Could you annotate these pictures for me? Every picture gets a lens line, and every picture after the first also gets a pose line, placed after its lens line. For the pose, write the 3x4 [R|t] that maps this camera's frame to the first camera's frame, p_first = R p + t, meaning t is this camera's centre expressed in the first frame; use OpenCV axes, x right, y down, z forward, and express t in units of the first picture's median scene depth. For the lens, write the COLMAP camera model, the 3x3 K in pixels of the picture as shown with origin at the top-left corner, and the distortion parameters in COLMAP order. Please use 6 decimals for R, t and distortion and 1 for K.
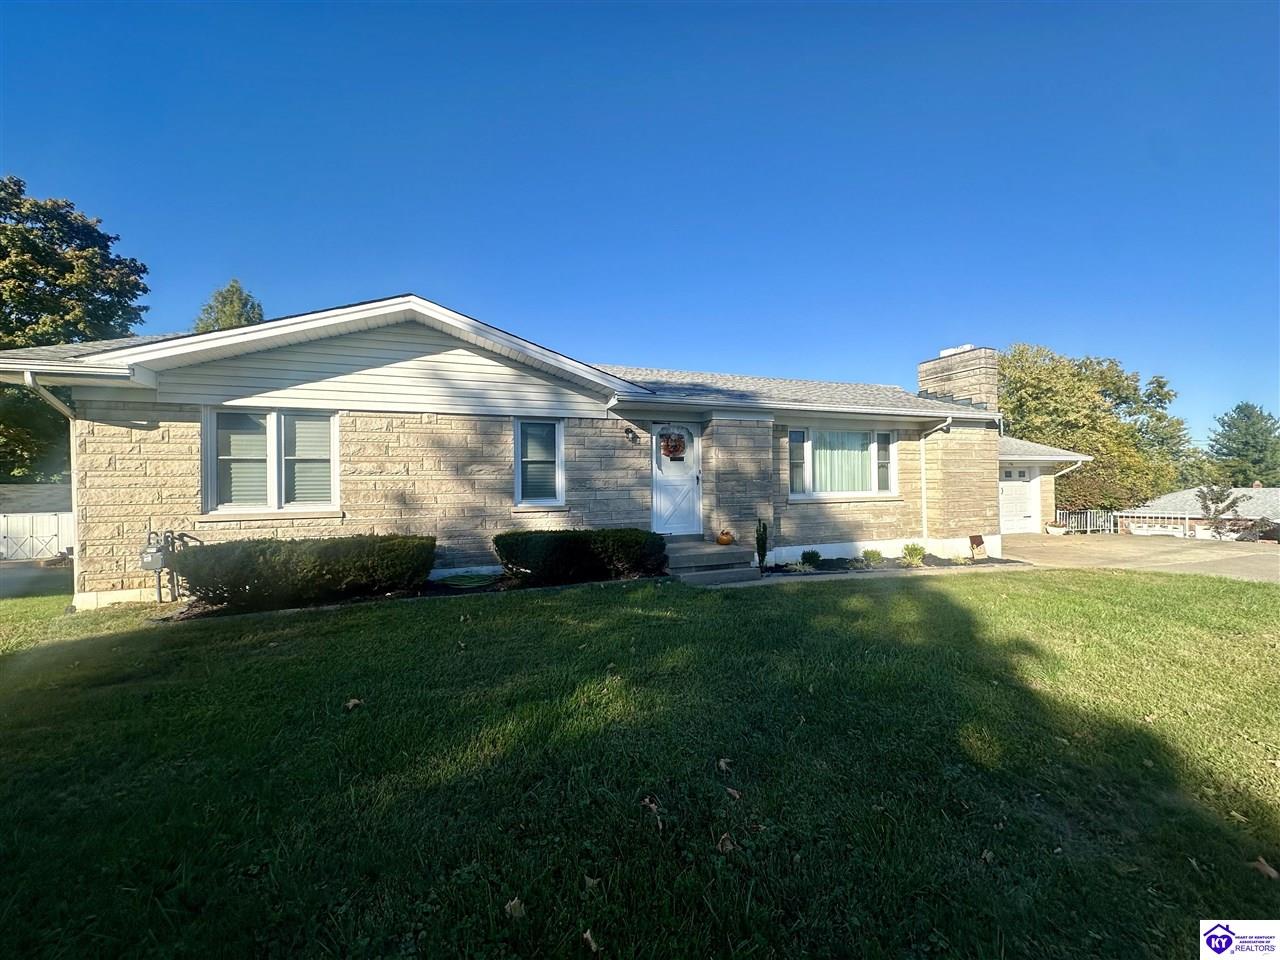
lens RADIAL K [[507.9, 0, 640.0], [0, 507.9, 483.6], [0, 0, 1]] dist [-0.001036, 0.000069]
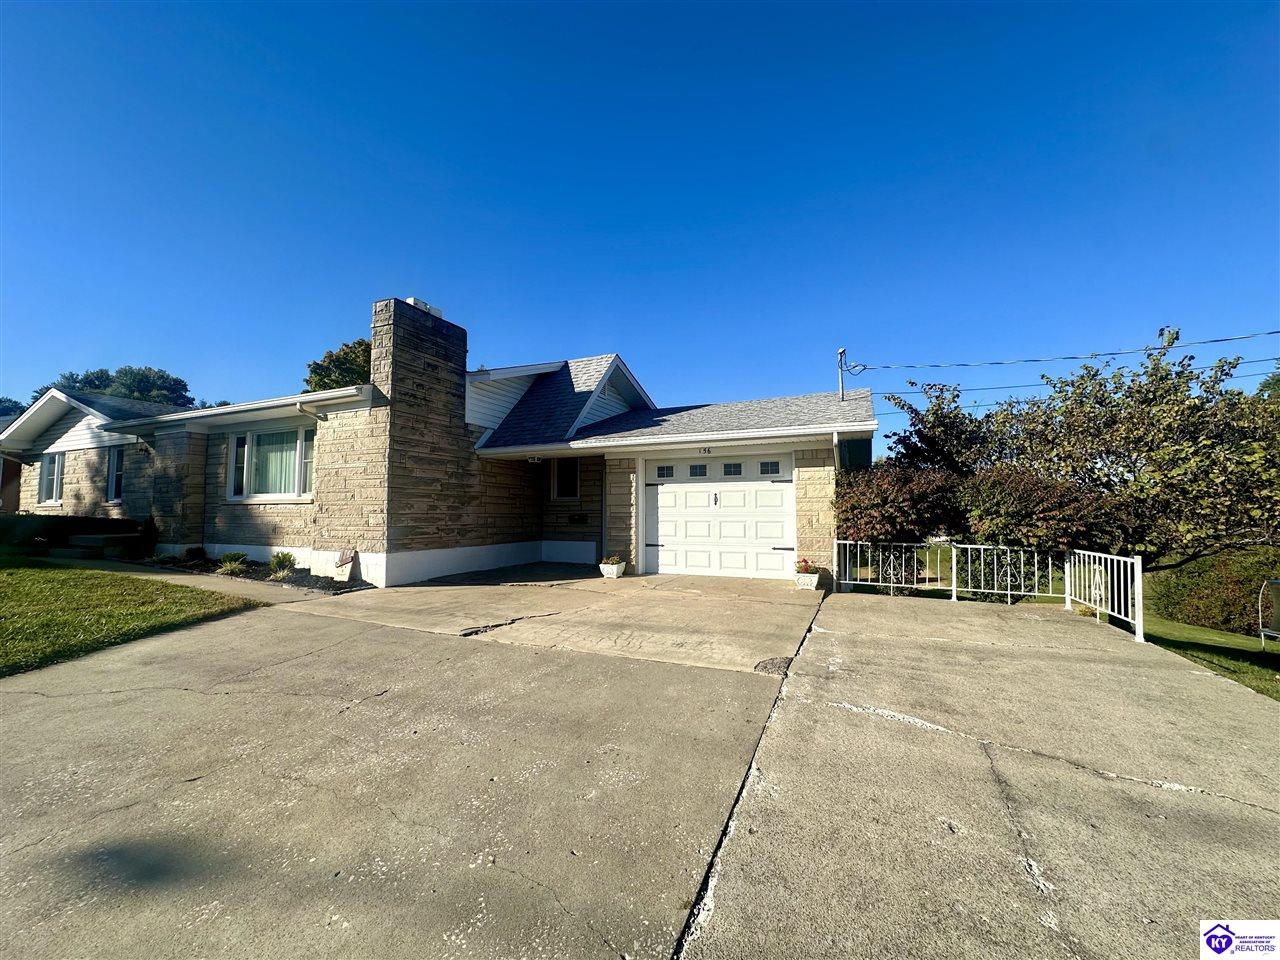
lens RADIAL K [[507.9, 0, 639.9], [0, 507.9, 482.5], [0, 0, 1]] dist [-0.001036, 0.000069]
pose [[0.714347, -0.029247, -0.699180, 1.549354], [-0.006210, 0.998822, -0.048126, 0.035932], [0.699764, 0.038720, 0.713324, 0.775636]]
